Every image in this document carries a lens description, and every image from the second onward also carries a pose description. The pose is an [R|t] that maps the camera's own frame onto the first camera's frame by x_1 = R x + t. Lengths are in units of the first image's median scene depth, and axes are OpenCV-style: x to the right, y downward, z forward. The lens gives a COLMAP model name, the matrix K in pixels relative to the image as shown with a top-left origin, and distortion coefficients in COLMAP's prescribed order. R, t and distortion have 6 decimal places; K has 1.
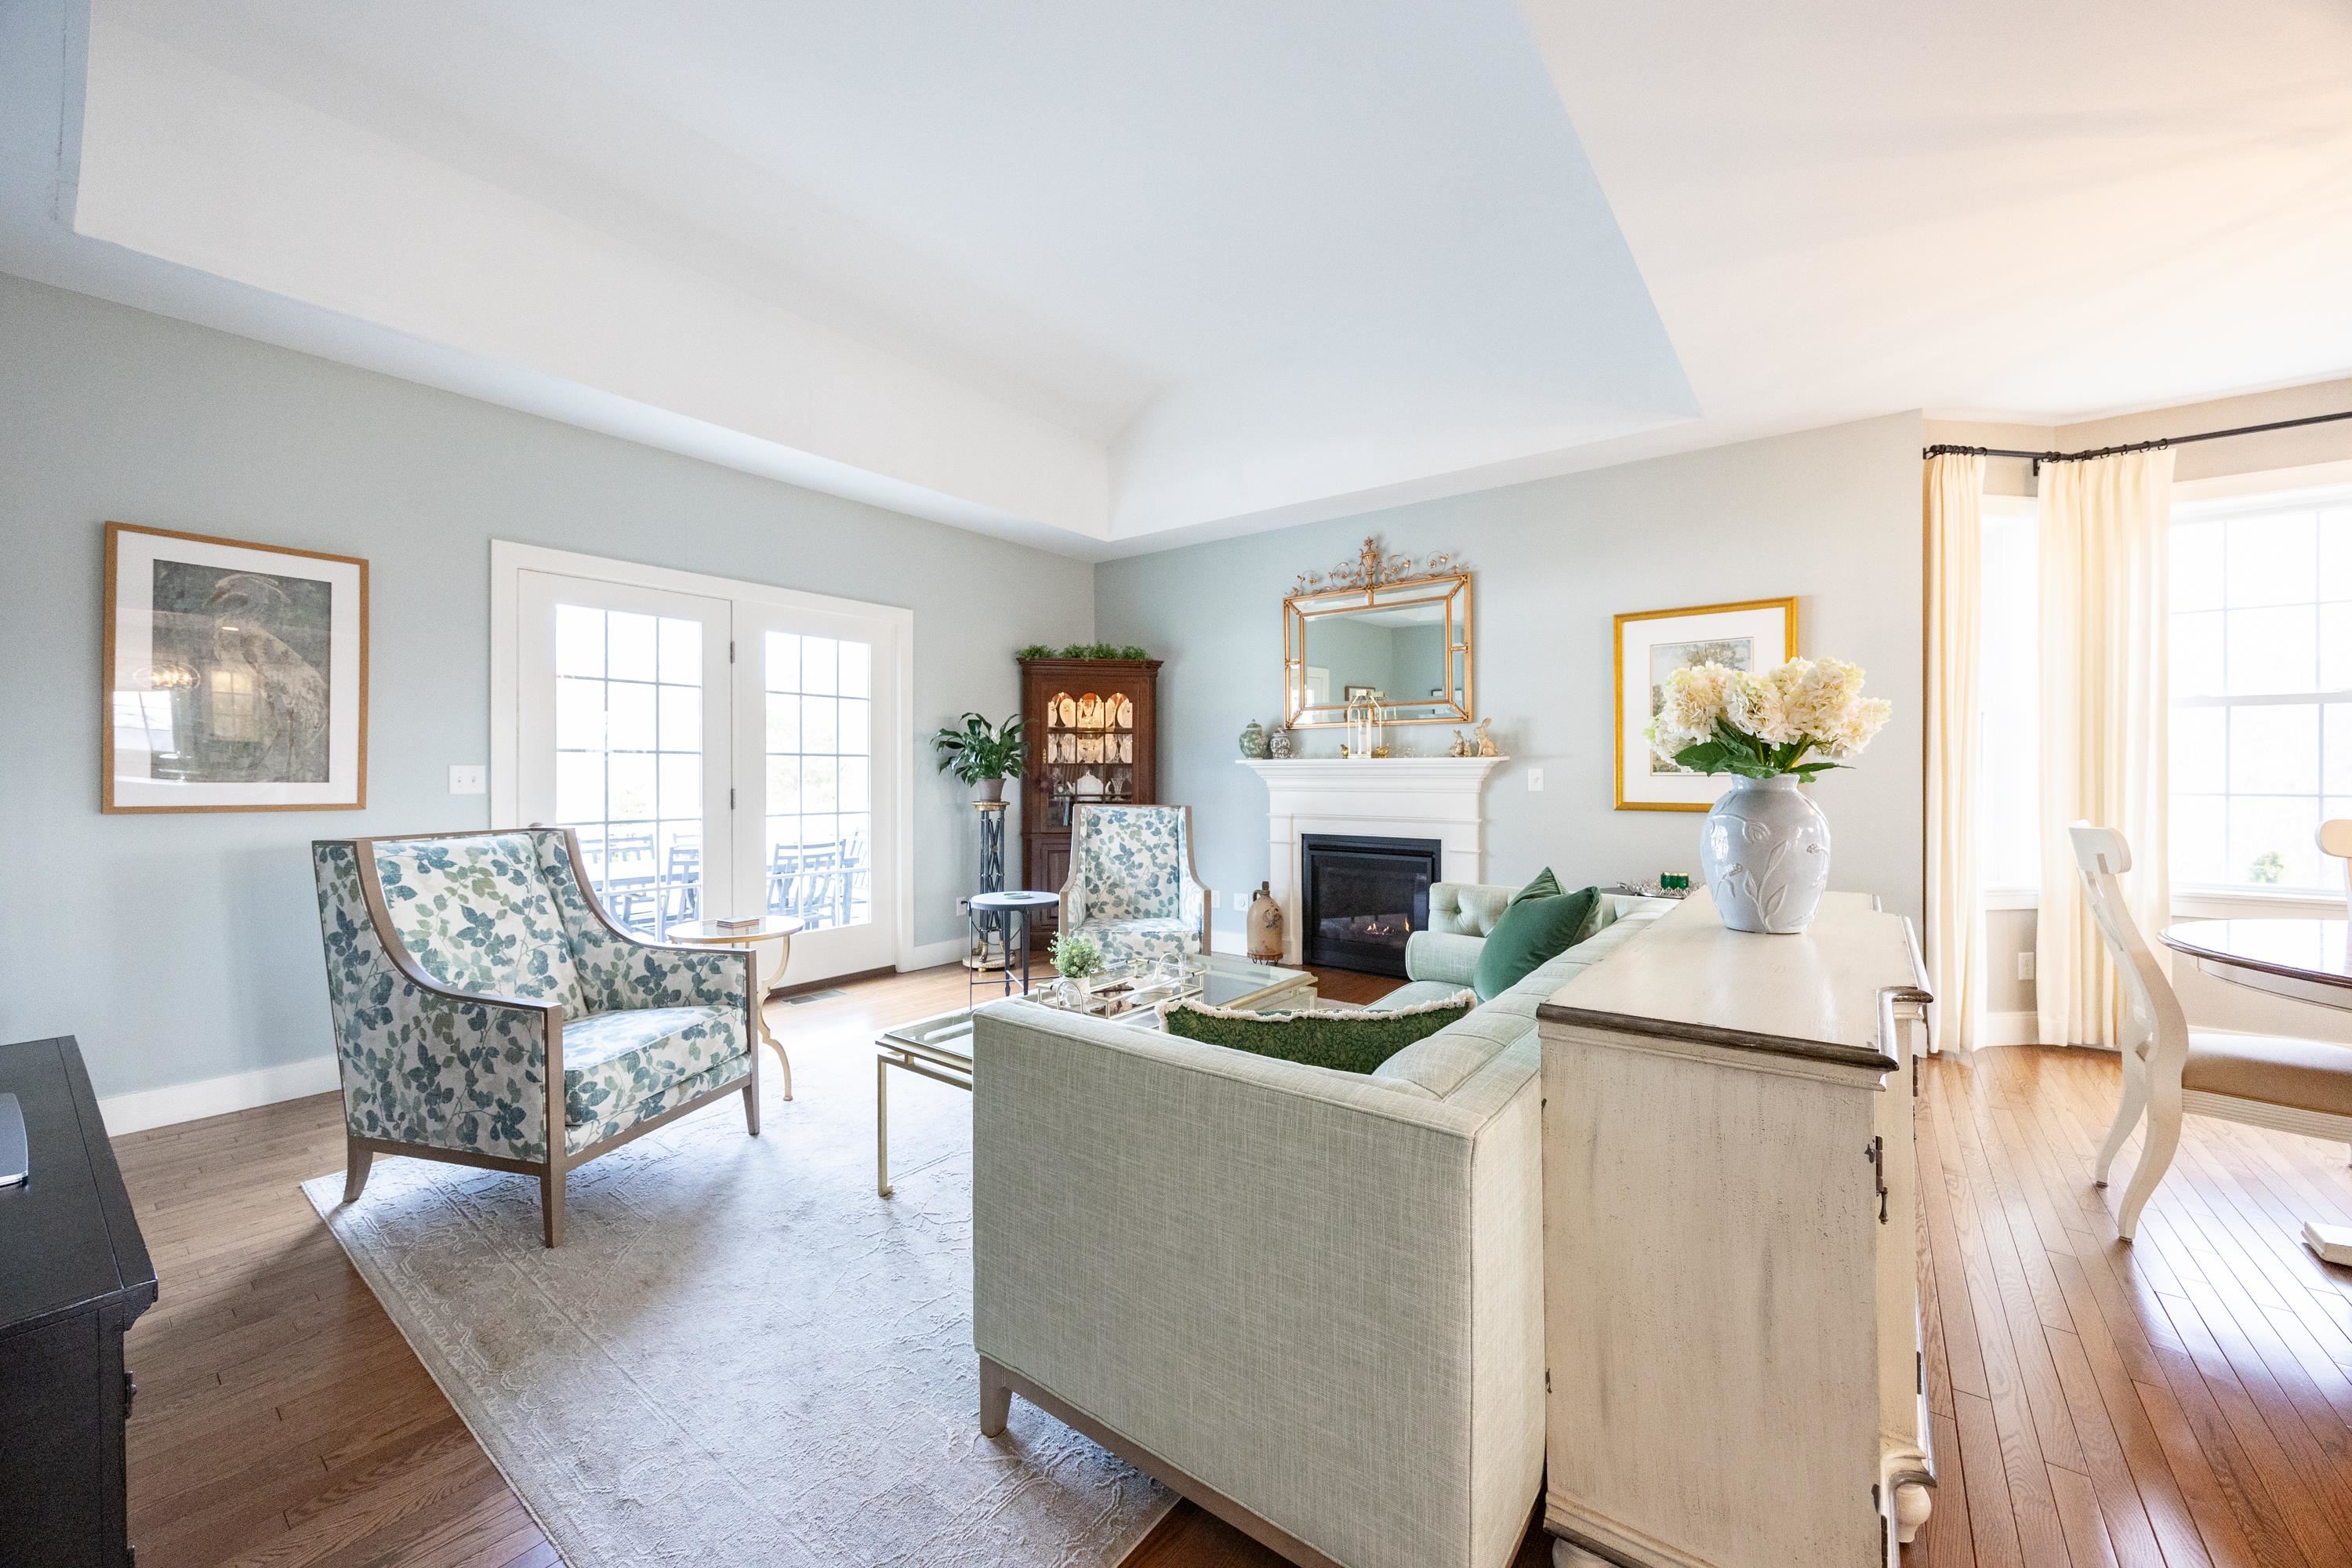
lens RADIAL K [[891.8, 0, 1180.3], [0, 891.8, 779.7], [0, 0, 1]] dist [-0.001163, -0.000610]
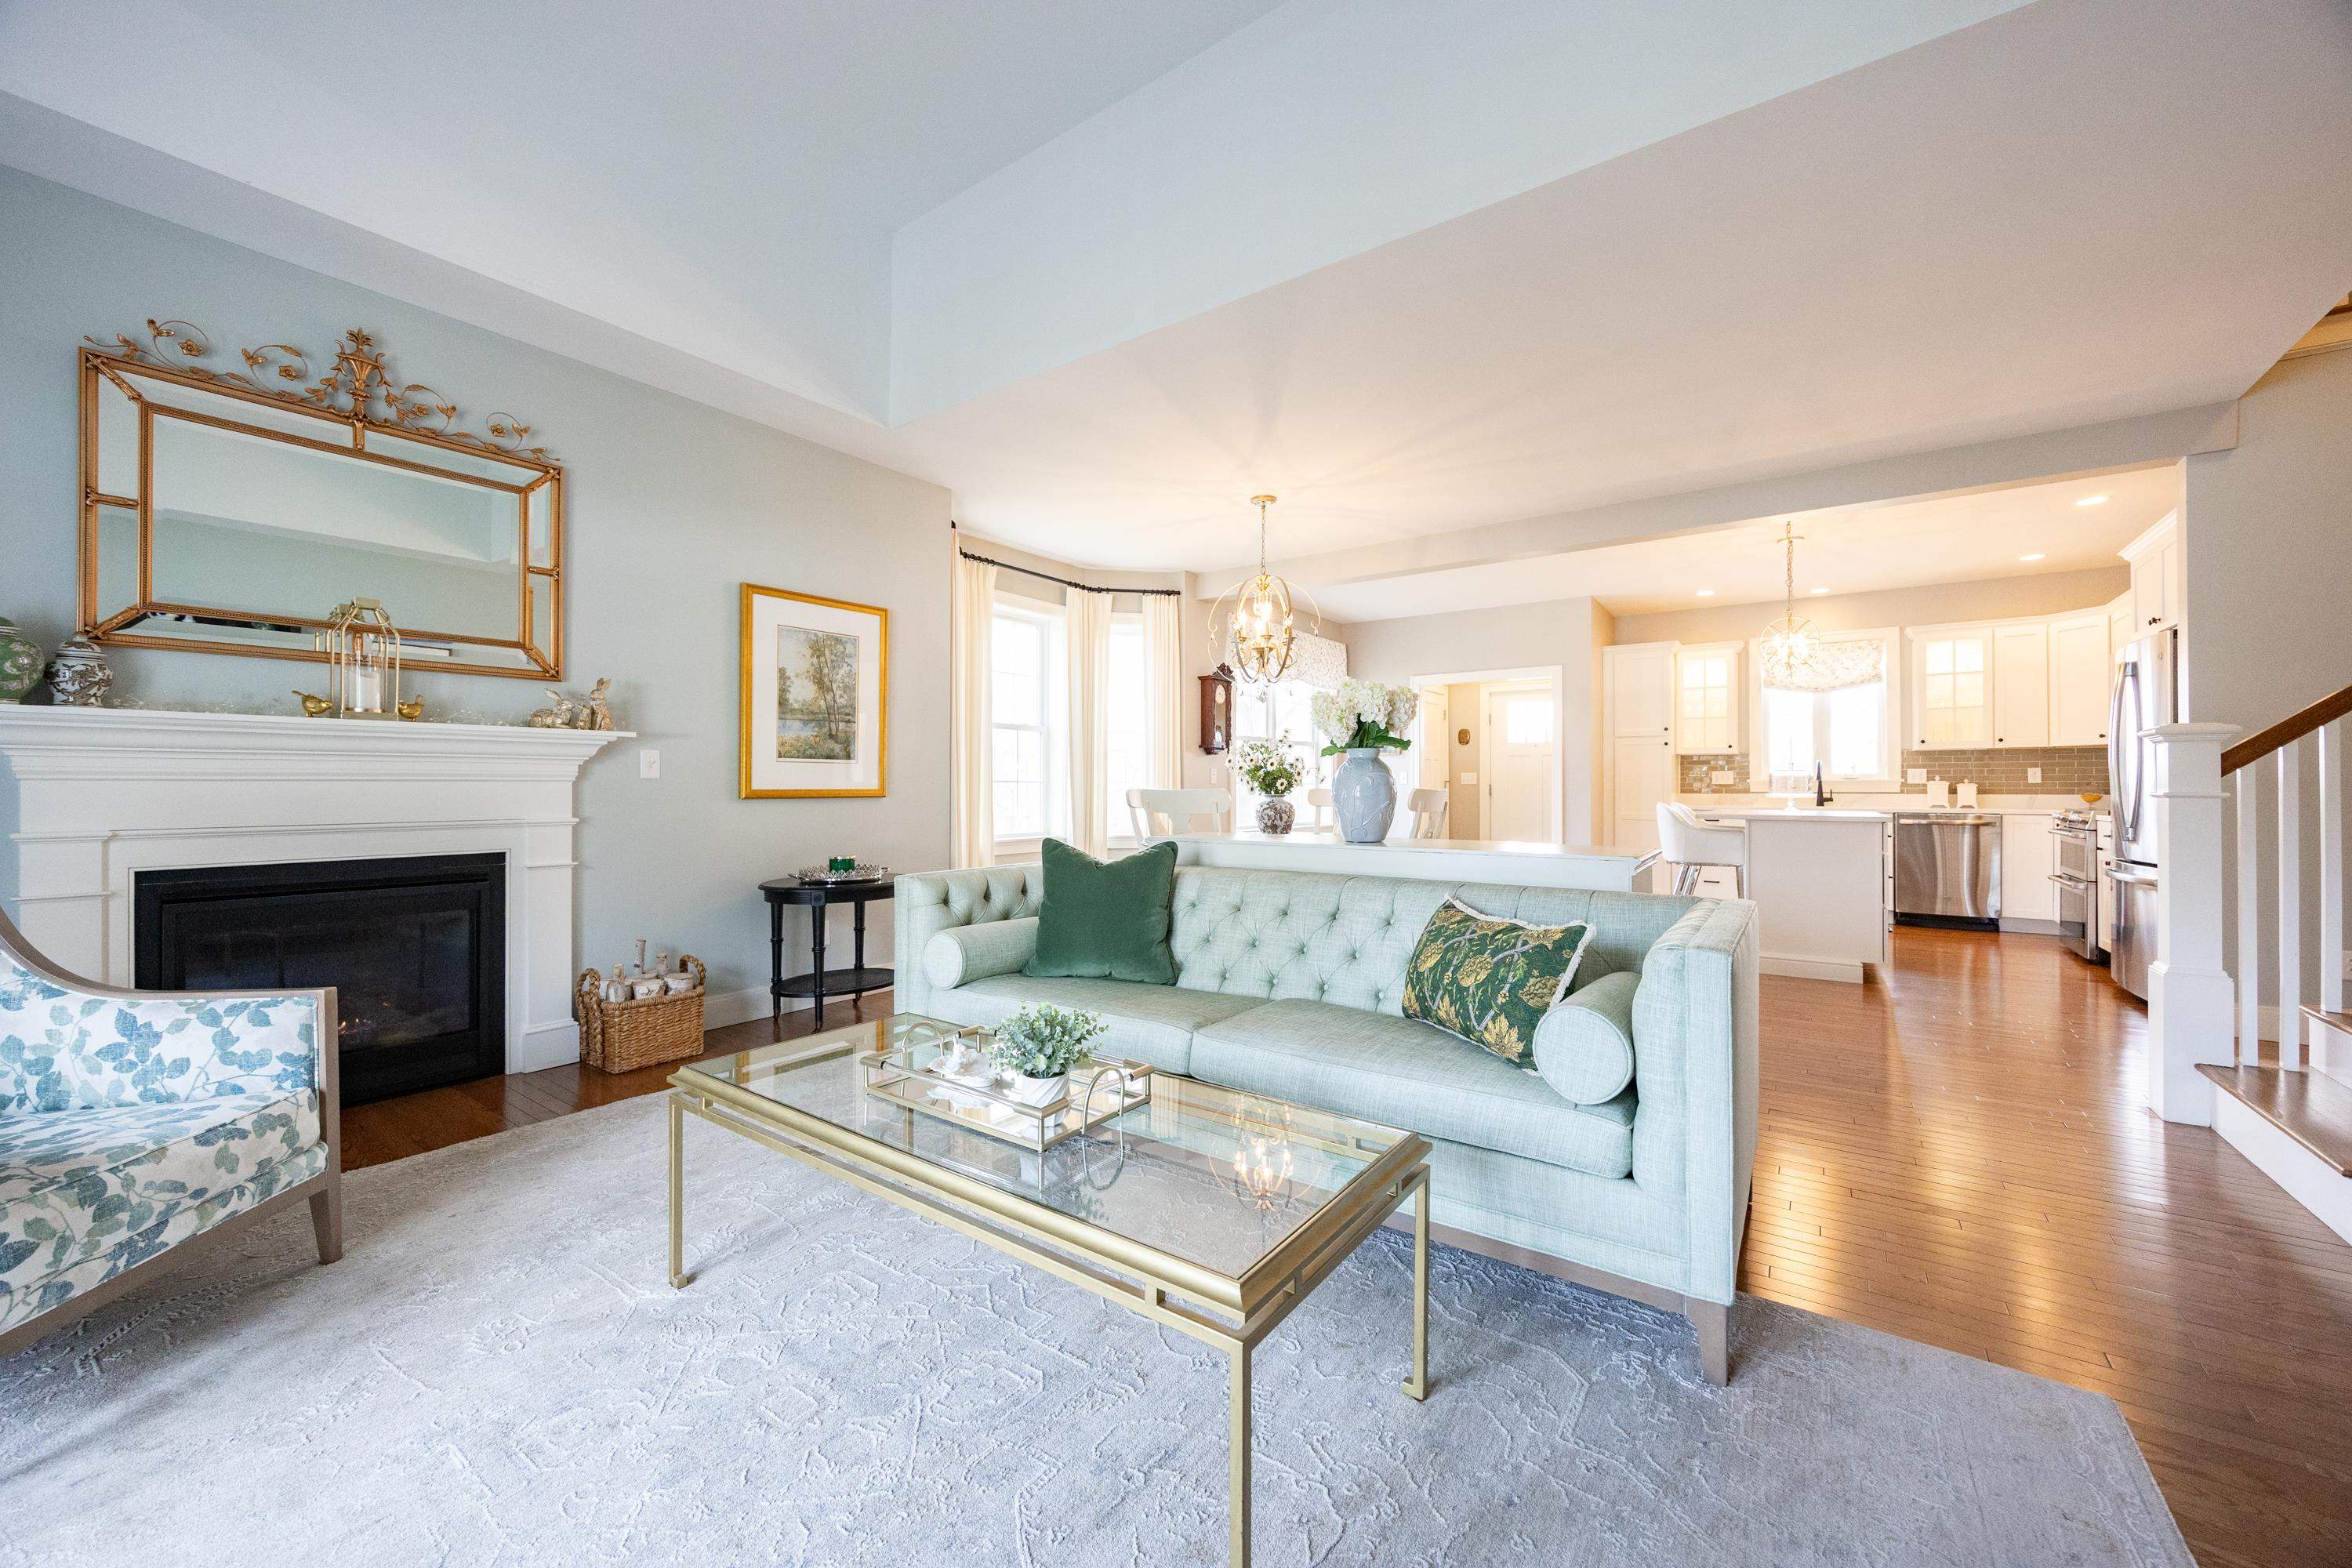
lens RADIAL K [[900.6, 0, 1181.9], [0, 900.6, 784.0], [0, 0, 1]] dist [0.000830, -0.000212]
pose [[-0.038449, 0.005973, 0.999243, -0.383904], [0.009726, 0.999937, -0.005603, 0.024502], [-0.999213, 0.009503, -0.038505, 0.522817]]
